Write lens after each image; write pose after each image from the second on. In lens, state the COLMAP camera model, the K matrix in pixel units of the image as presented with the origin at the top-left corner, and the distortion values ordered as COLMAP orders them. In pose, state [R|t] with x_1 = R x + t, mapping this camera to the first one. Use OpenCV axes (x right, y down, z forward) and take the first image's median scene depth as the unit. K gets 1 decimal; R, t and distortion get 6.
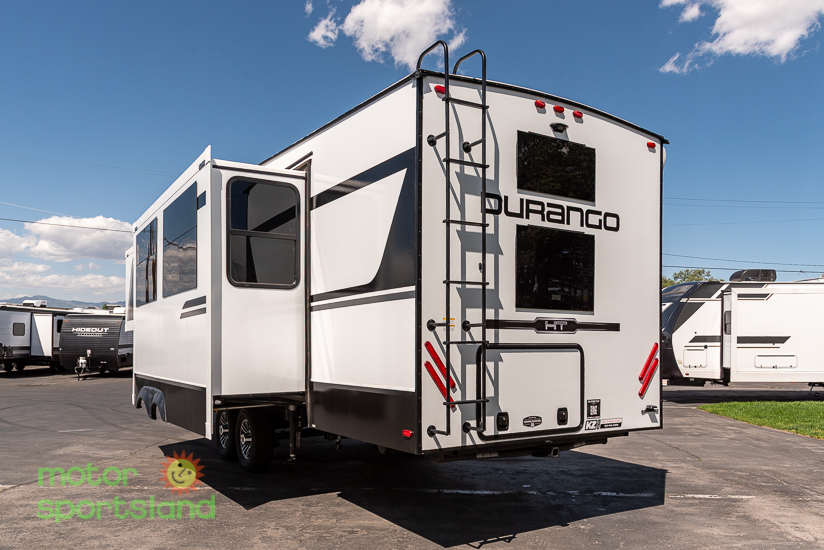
lens RADIAL K [[633.9, 0, 399.0], [0, 633.9, 342.0], [0, 0, 1]] dist [0.002339, -0.008561]
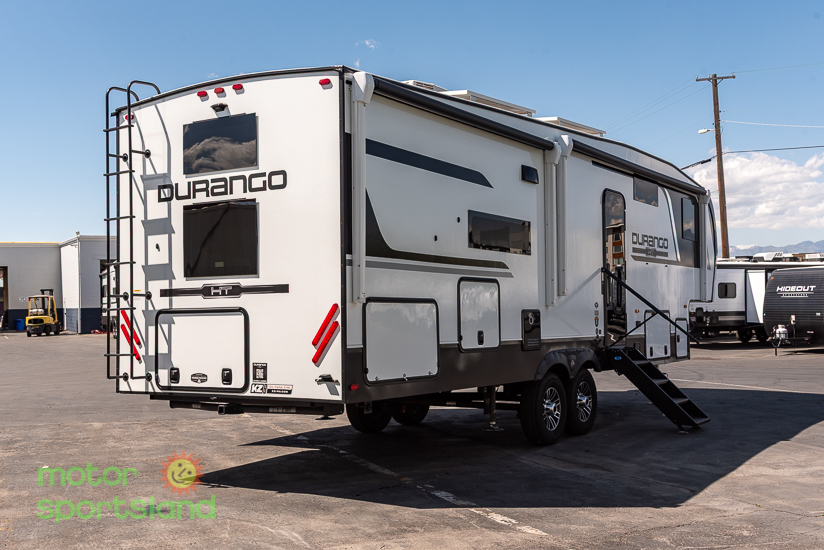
lens RADIAL K [[930.6, 0, 410.0], [0, 930.6, 269.1], [0, 0, 1]] dist [0.034490, 0.000000]
pose [[0.435911, -0.053247, -0.898413, 1.784365], [0.020135, 0.998575, -0.049413, 0.021727], [0.899765, 0.003450, 0.436362, 0.593569]]
